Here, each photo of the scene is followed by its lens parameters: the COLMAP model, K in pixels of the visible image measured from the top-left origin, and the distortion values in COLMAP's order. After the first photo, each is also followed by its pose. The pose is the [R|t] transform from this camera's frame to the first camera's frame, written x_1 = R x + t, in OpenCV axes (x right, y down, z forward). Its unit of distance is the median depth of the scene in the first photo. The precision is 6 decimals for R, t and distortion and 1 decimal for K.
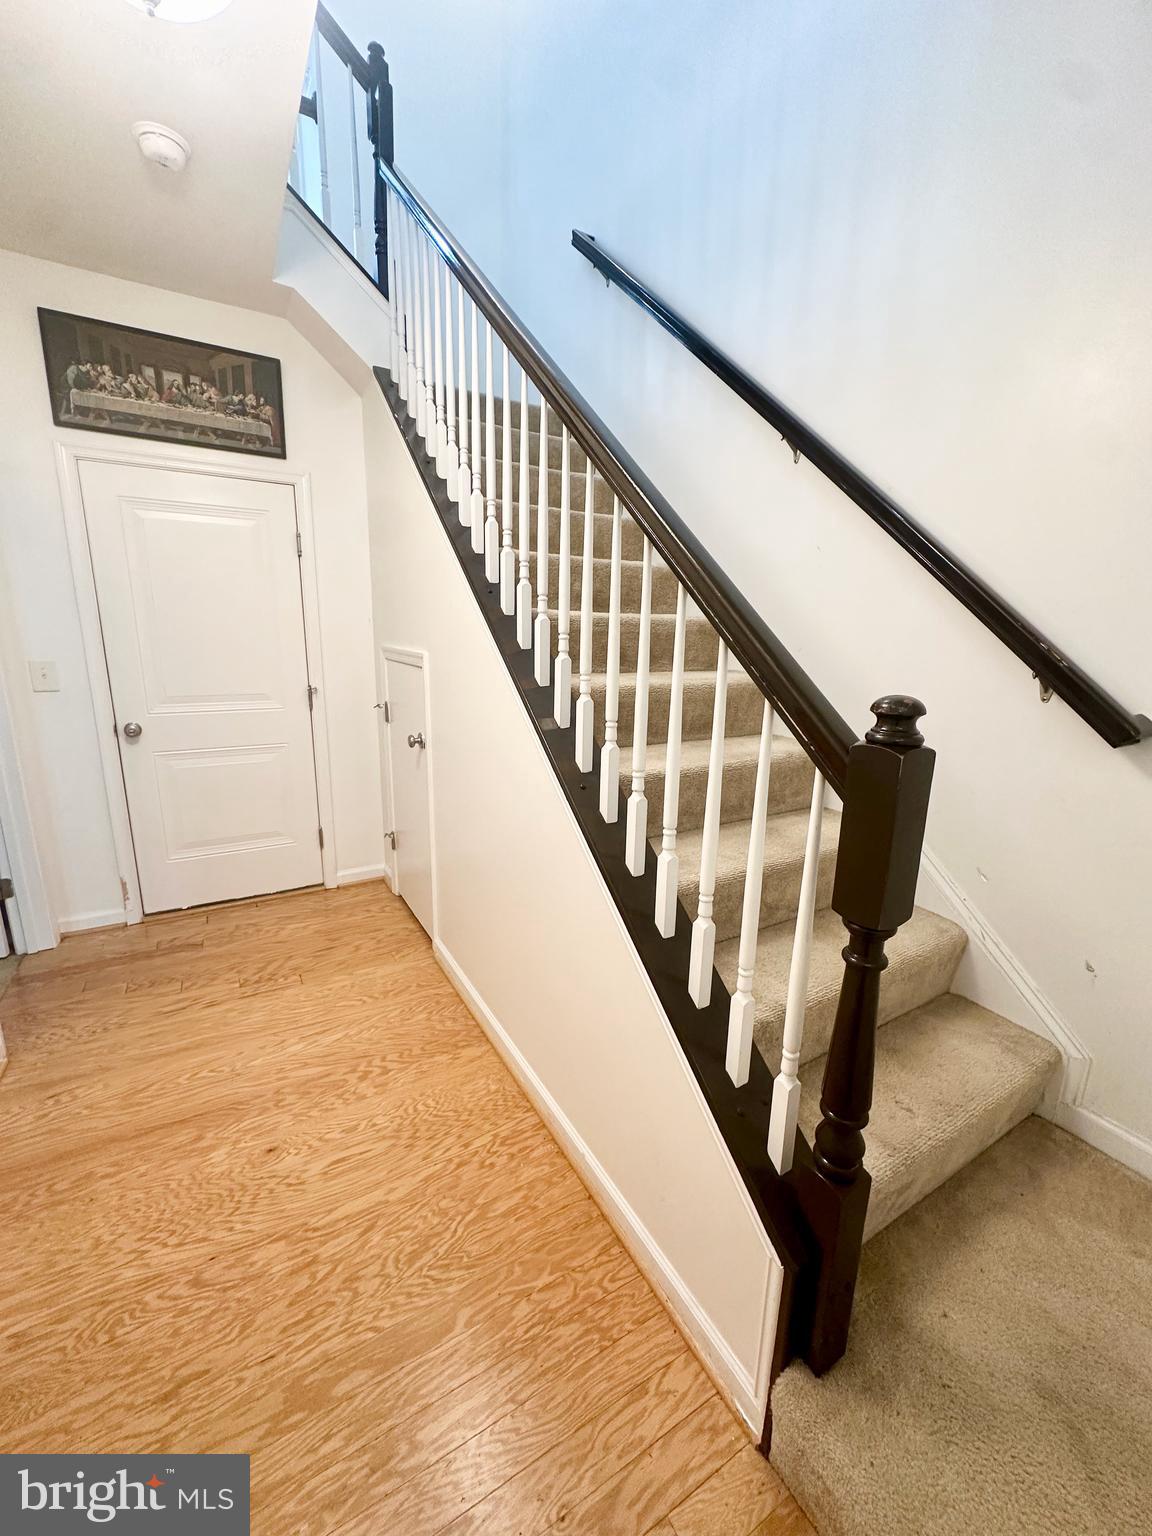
lens RADIAL K [[611.4, 0, 577.6], [0, 611.4, 759.7], [0, 0, 1]] dist [-0.001654, 0.000062]
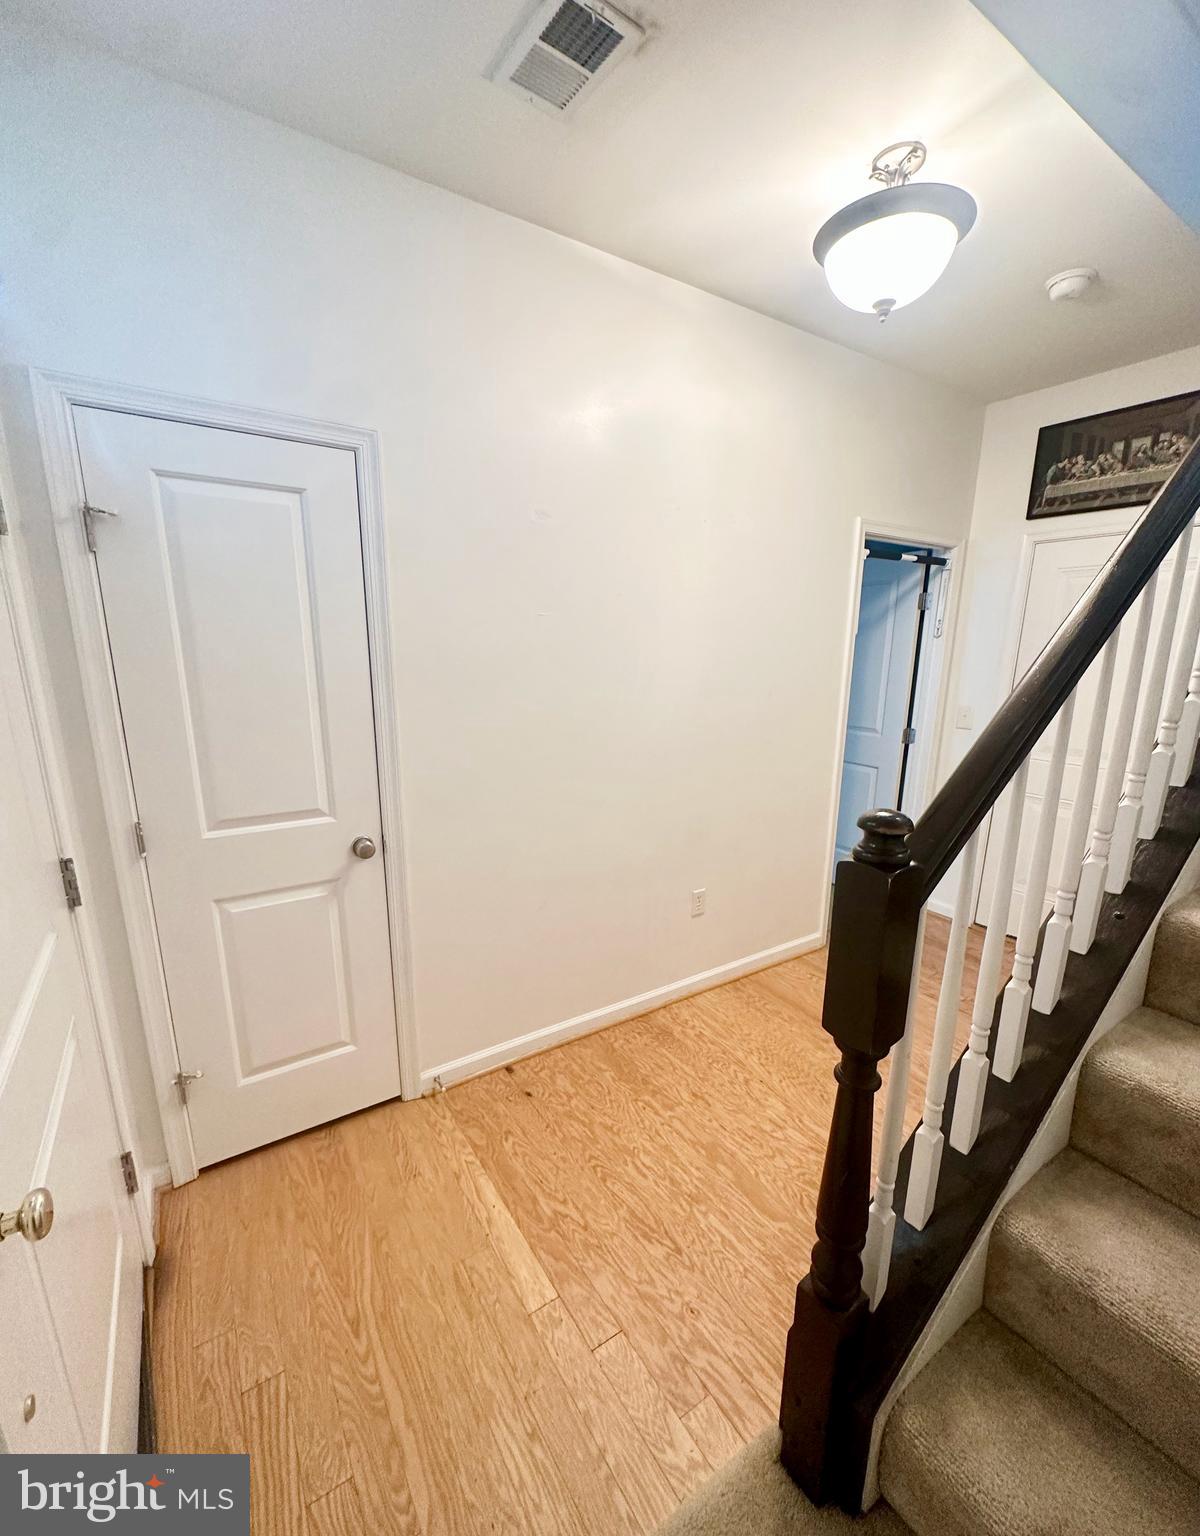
lens RADIAL K [[629.6, 0, 600.4], [0, 629.6, 782.8], [0, 0, 1]] dist [-0.001971, -0.000015]
pose [[0.058885, 0.193511, -0.979329, 0.883485], [-0.224786, 0.958407, 0.175861, -0.130297], [0.972627, 0.209784, 0.099935, 0.280012]]
